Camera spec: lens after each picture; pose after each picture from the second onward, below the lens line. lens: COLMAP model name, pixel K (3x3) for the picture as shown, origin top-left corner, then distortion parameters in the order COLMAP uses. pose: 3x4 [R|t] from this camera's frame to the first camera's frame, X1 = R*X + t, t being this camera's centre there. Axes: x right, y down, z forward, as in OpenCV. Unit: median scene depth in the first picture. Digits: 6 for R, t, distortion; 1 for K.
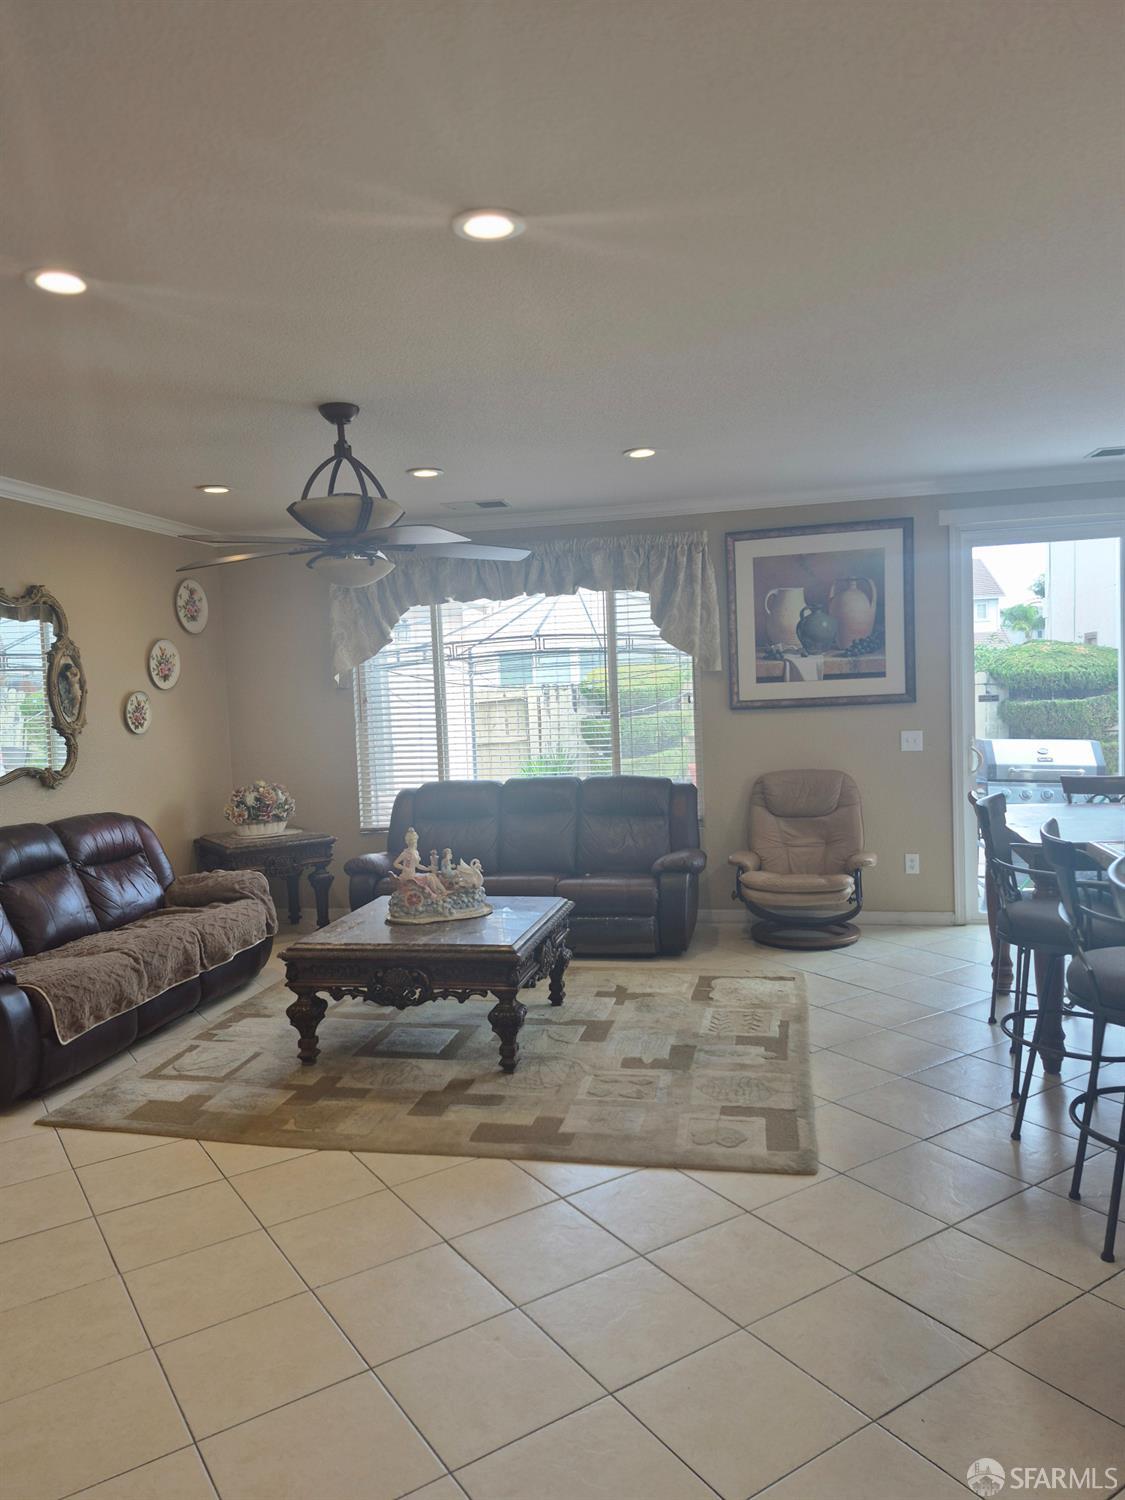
lens RADIAL K [[1035.7, 0, 569.7], [0, 1035.7, 747.7], [0, 0, 1]] dist [0.044399, -0.042011]
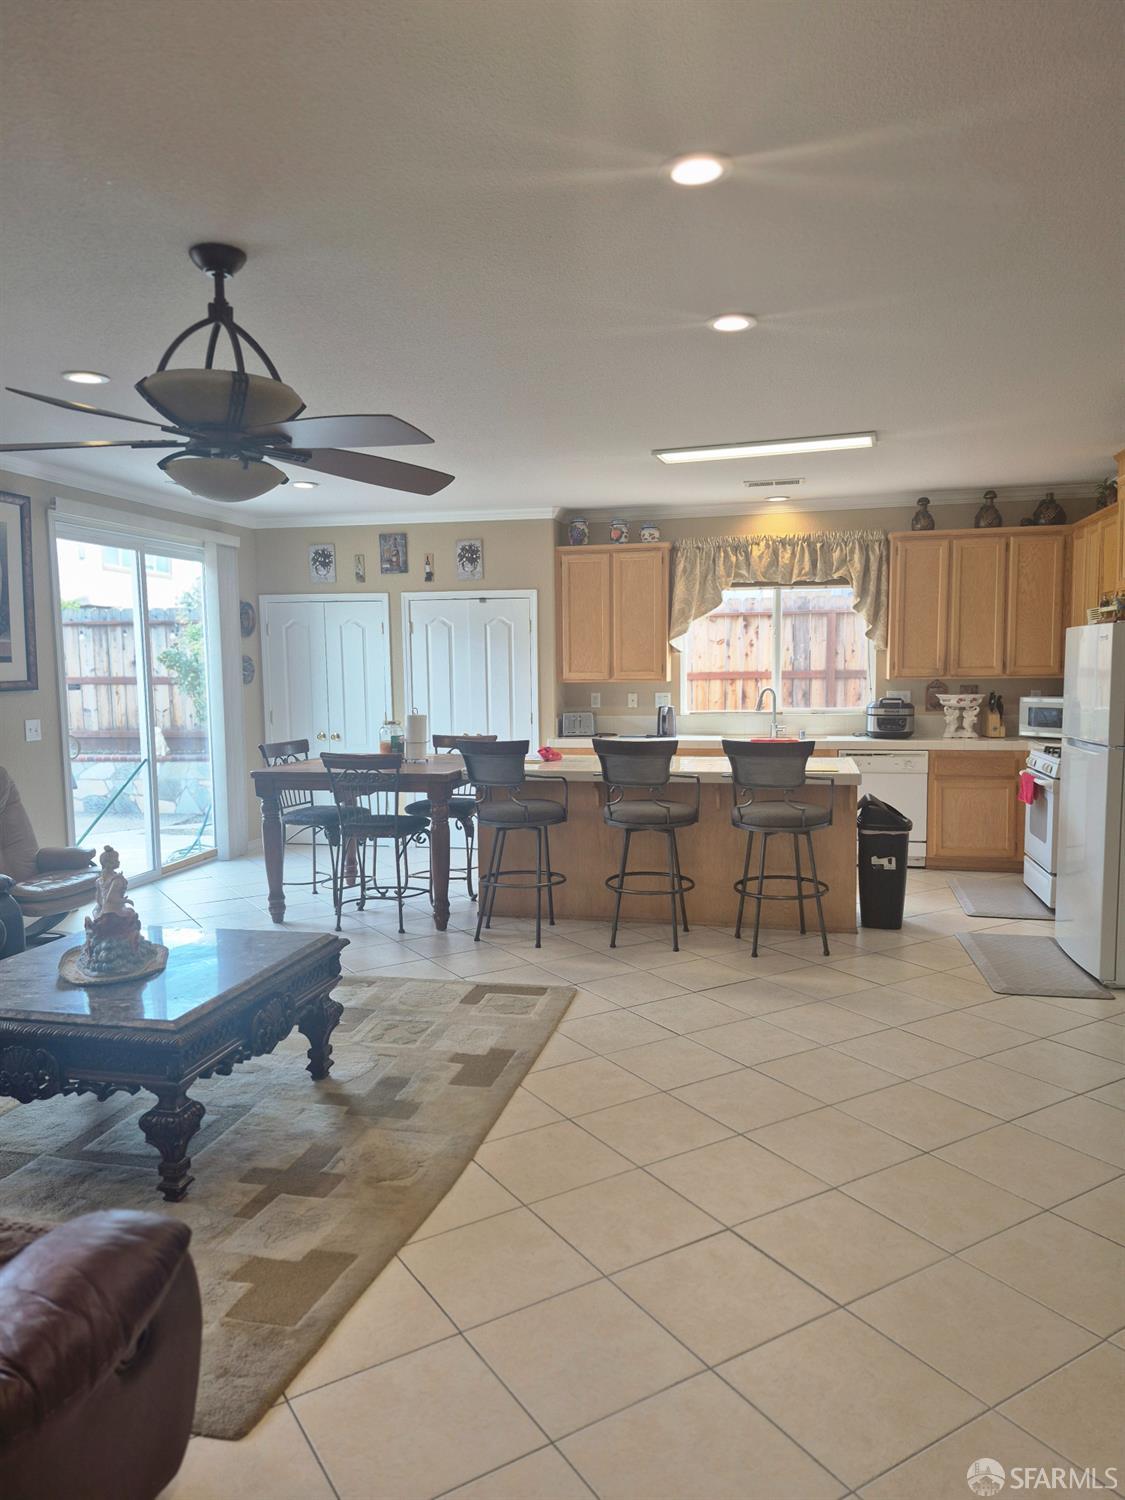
lens RADIAL K [[1035.7, 0, 569.6], [0, 1035.7, 751.6], [0, 0, 1]] dist [0.044399, -0.042011]
pose [[0.009499, -0.055761, 0.998399, -0.633386], [0.058920, 0.996740, 0.055108, -0.010156], [-0.998218, 0.058302, 0.012753, 0.491219]]
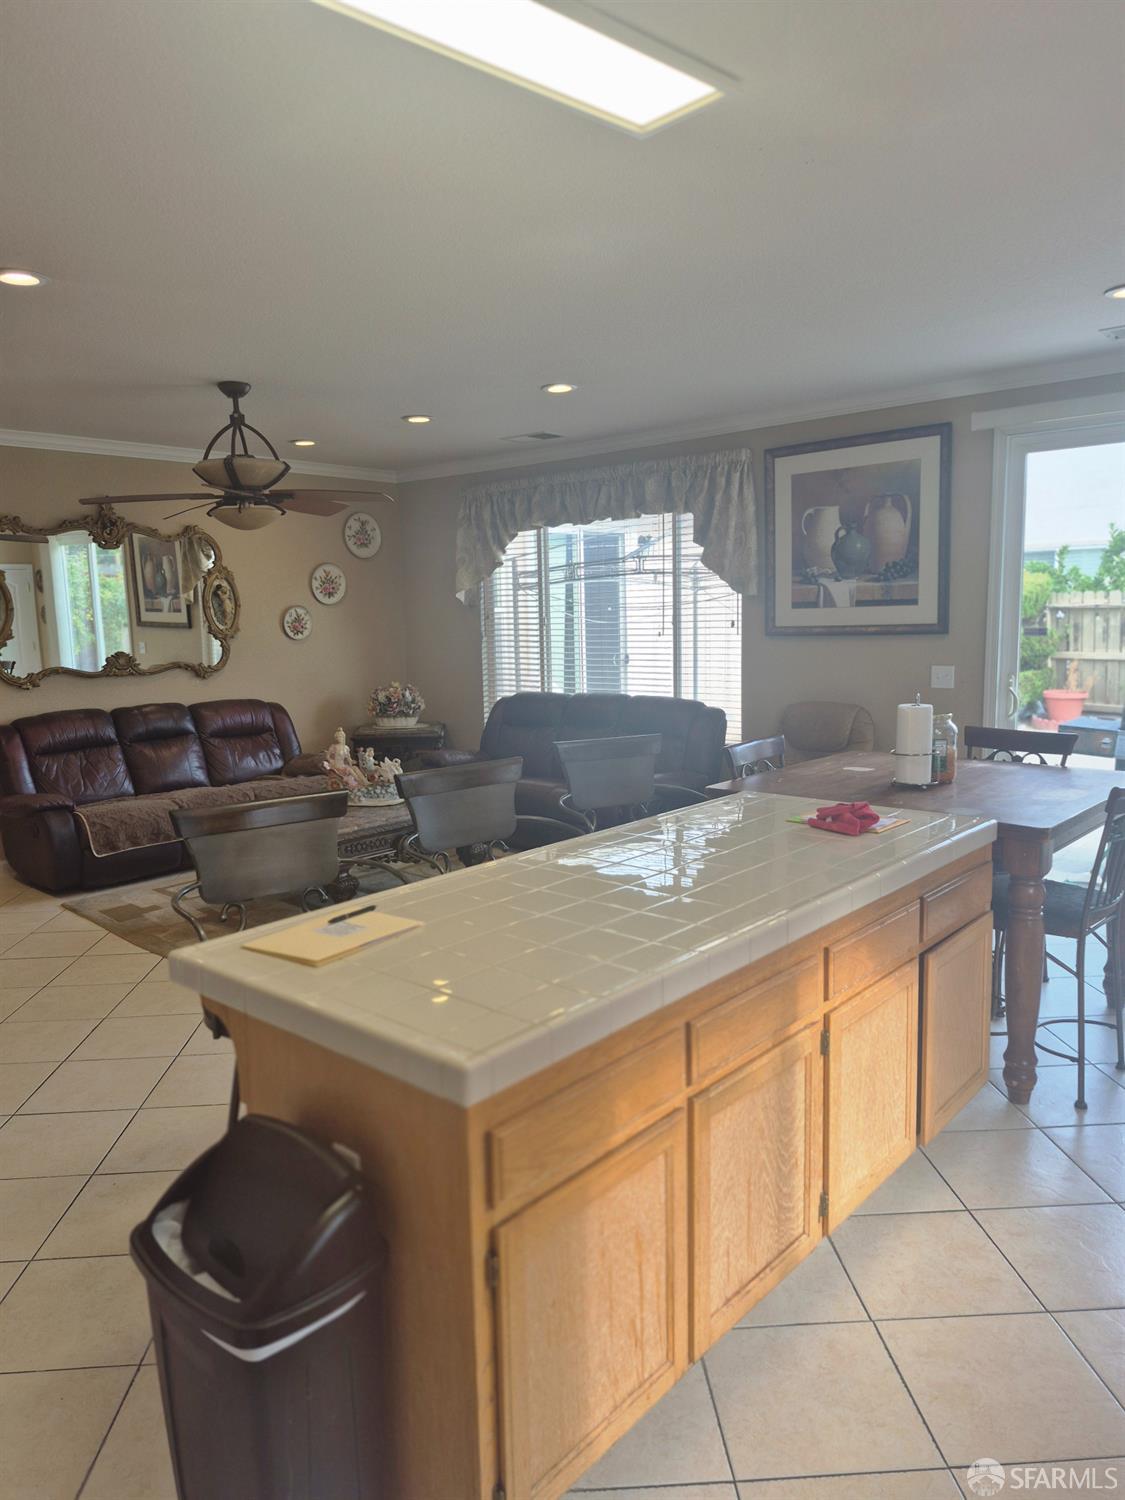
lens RADIAL K [[1035.7, 0, 561.0], [0, 1035.7, 748.6], [0, 0, 1]] dist [0.044399, -0.042011]
pose [[0.865168, 0.086535, -0.493959, 0.492458], [-0.040373, 0.993821, 0.103390, -0.024823], [0.499854, -0.069507, 0.863316, 0.057592]]
